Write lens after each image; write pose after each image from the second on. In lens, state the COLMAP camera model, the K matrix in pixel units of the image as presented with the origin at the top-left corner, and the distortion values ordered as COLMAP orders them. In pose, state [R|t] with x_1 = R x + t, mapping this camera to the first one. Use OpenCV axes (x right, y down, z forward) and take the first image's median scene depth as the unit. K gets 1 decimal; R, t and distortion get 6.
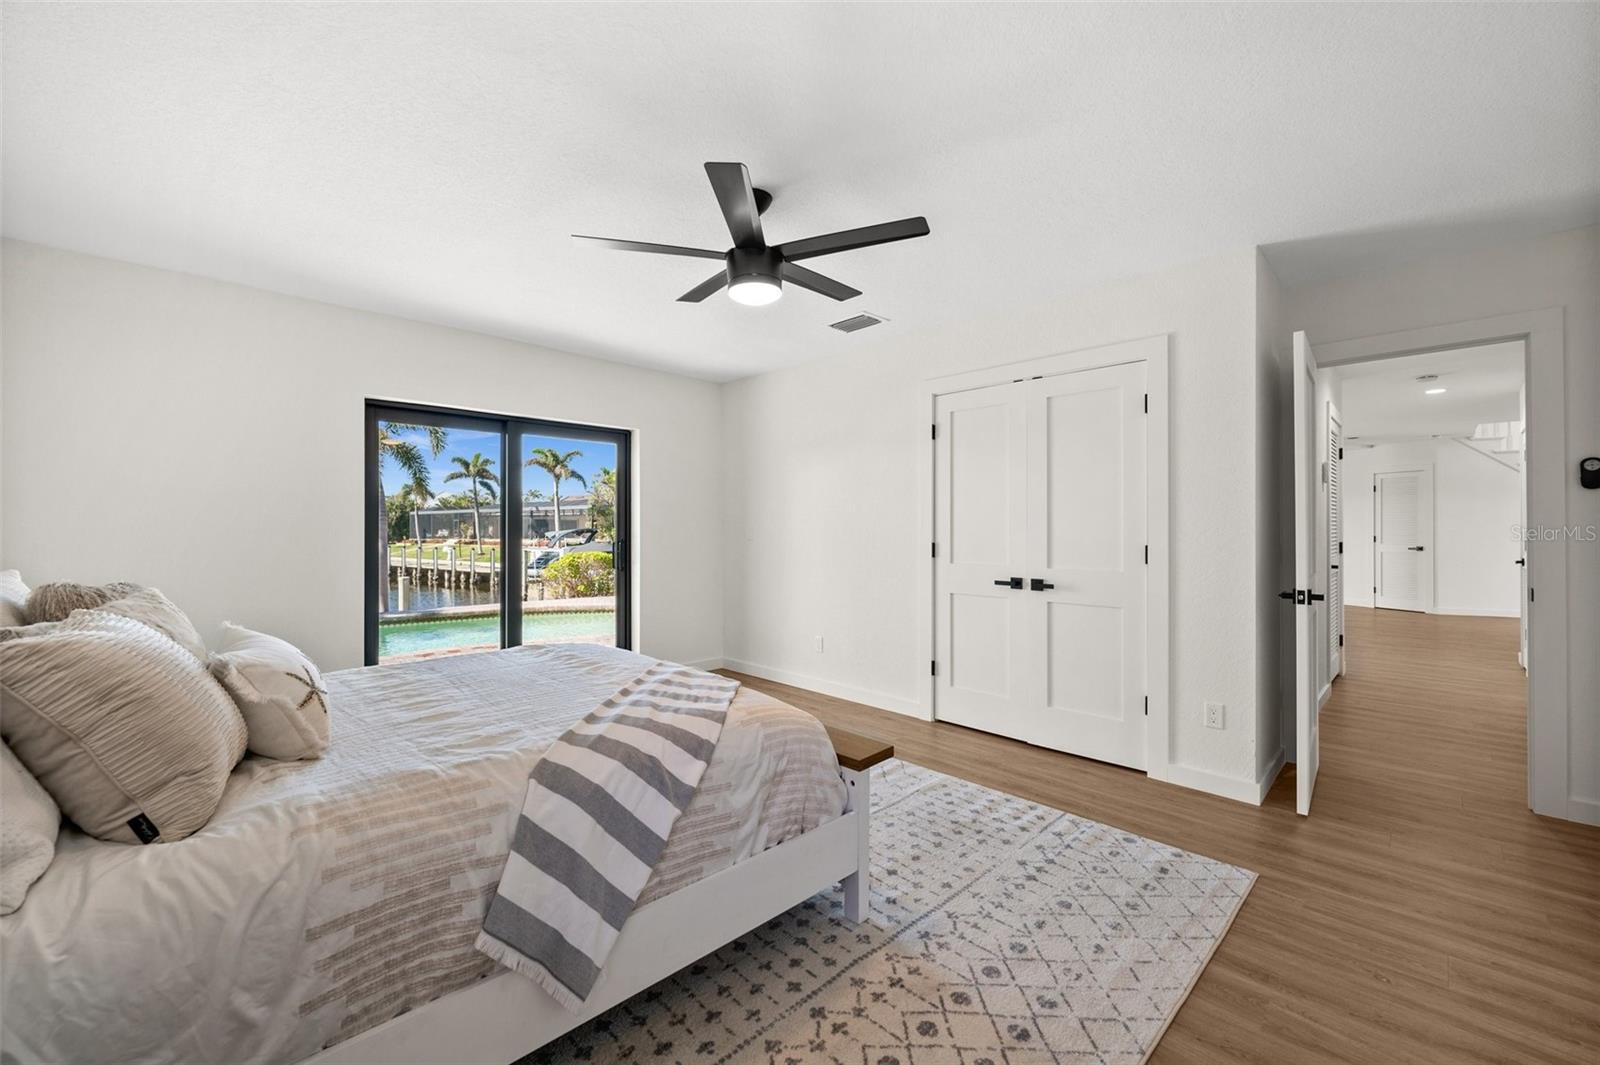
lens RADIAL K [[630.4, 0, 800.0], [0, 630.4, 532.5], [0, 0, 1]] dist [-0.001458, -0.000052]
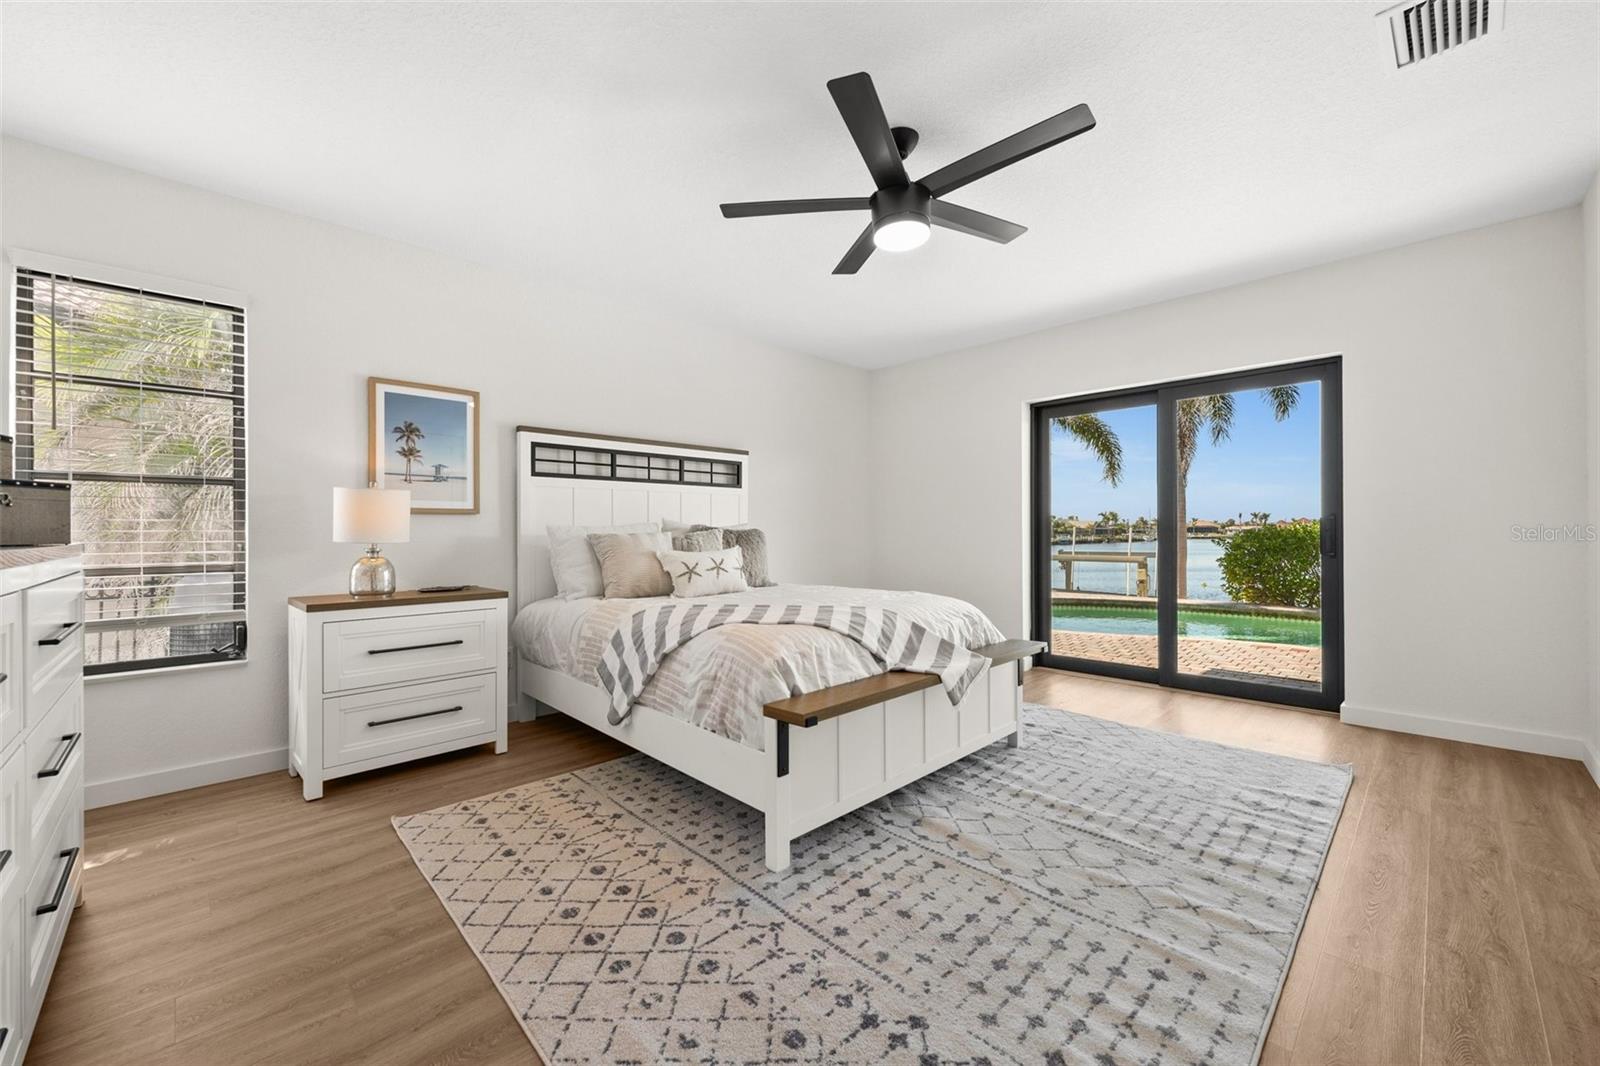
lens RADIAL K [[630.4, 0, 800.0], [0, 630.4, 533.0], [0, 0, 1]] dist [-0.001458, -0.000052]
pose [[-0.002713, -0.002531, -0.999993, 0.996172], [0.001526, 0.999996, -0.002535, 0.080650], [0.999995, -0.001533, -0.002709, 0.954789]]
